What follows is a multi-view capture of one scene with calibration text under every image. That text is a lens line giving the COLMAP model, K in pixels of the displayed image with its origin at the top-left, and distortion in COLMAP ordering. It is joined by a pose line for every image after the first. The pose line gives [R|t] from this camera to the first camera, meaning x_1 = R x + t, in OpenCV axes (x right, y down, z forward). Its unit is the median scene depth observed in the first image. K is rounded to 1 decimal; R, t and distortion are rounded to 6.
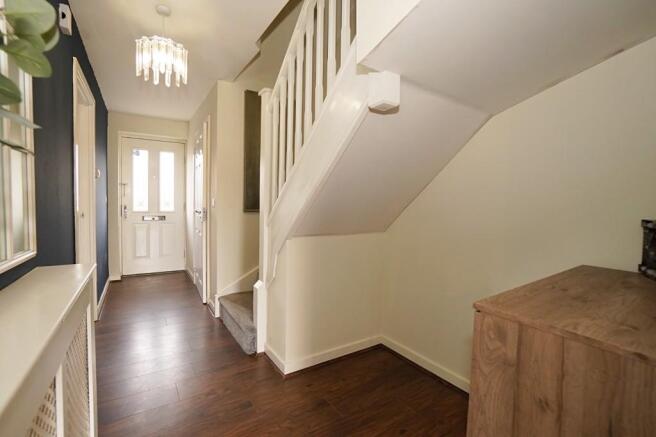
lens RADIAL K [[292.5, 0, 326.7], [0, 292.5, 212.3], [0, 0, 1]] dist [-0.052938, 0.009126]
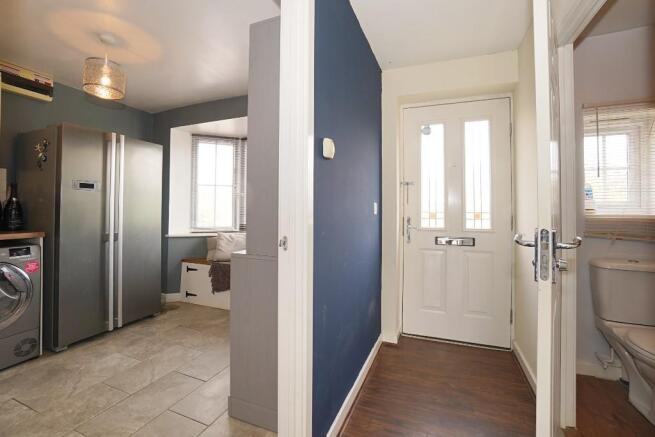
lens RADIAL K [[292.0, 0, 324.4], [0, 292.0, 211.9], [0, 0, 1]] dist [-0.052938, 0.009126]
pose [[0.580549, -0.018685, -0.814011, -0.294466], [-0.031194, 0.998492, -0.045167, -0.003690], [0.813628, 0.051614, 0.579090, 0.474749]]
